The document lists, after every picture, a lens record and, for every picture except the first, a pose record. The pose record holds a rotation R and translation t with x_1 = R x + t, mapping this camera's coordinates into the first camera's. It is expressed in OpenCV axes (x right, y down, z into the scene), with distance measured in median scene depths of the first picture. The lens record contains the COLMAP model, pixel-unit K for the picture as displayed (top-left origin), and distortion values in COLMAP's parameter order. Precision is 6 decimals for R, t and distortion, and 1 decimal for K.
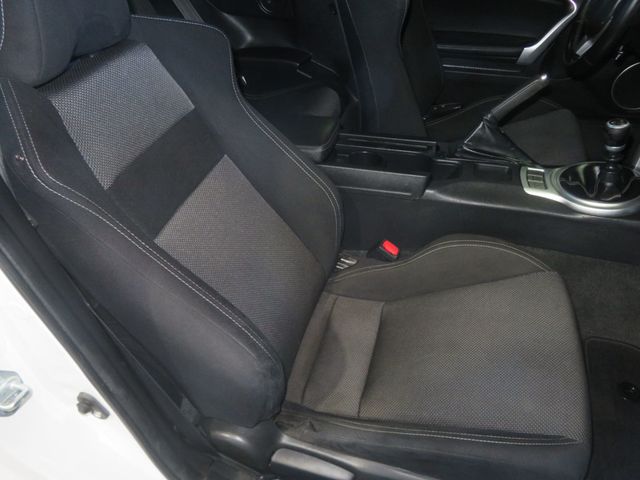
lens RADIAL K [[499.6, 0, 329.0], [0, 499.6, 250.7], [0, 0, 1]] dist [-0.006991, 0.002398]
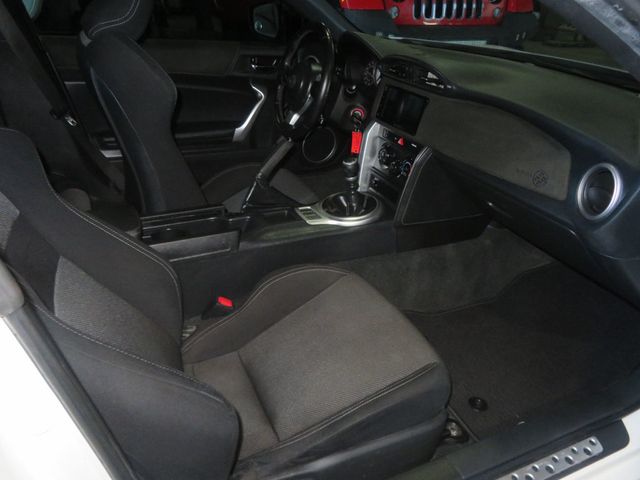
lens RADIAL K [[499.6, 0, 329.0], [0, 499.6, 250.7], [0, 0, 1]] dist [-0.006991, 0.002398]
pose [[0.750976, -0.259391, 0.607249, -0.353740], [0.367748, 0.928093, -0.058346, 0.038963], [-0.548449, 0.267131, 0.792367, -0.029099]]
